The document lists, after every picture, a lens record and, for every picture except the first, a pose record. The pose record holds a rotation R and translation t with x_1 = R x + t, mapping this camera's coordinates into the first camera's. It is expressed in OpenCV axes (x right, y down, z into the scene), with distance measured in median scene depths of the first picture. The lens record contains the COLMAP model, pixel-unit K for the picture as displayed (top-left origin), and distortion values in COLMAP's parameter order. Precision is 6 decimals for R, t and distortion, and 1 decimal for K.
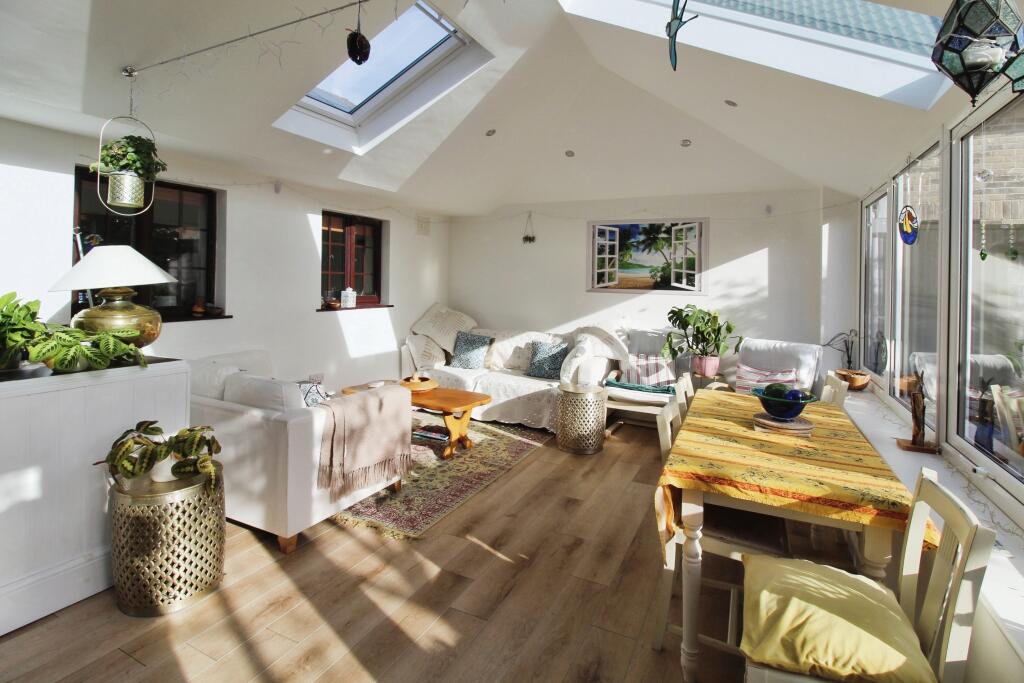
lens RADIAL K [[494.9, 0, 512.0], [0, 494.9, 341.5], [0, 0, 1]] dist [-0.009405, -0.000780]
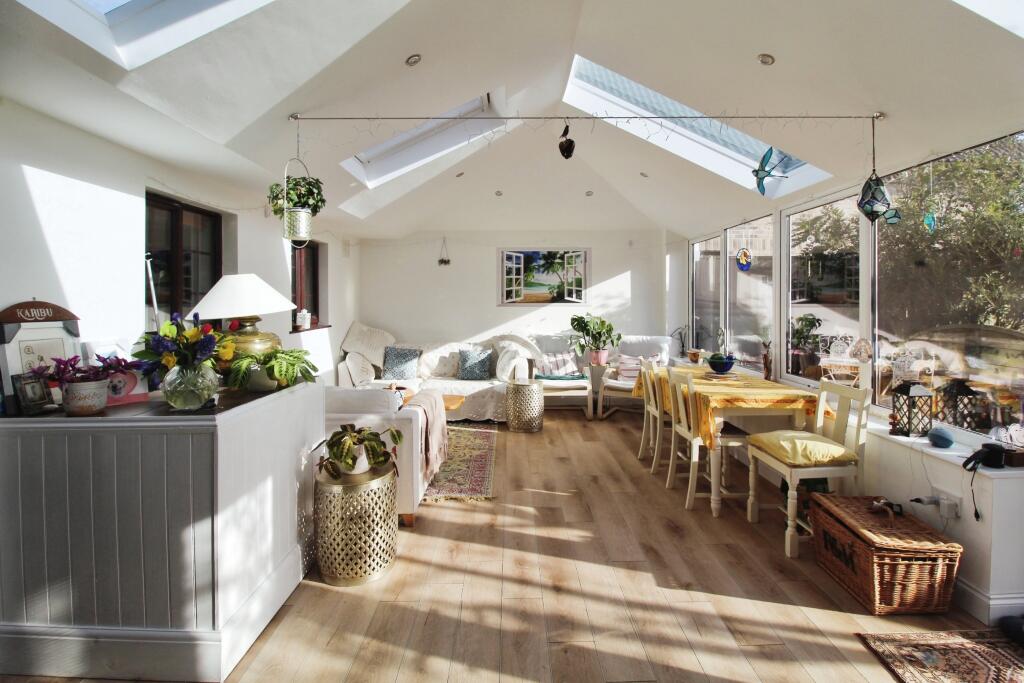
lens RADIAL K [[488.0, 0, 511.9], [0, 488.0, 378.1], [0, 0, 1]] dist [0.000357, -0.018689]
pose [[0.892846, -0.096571, 0.439886, -0.398731], [0.077654, 0.995122, 0.060850, 0.005028], [-0.443617, -0.020171, 0.895990, -0.101302]]
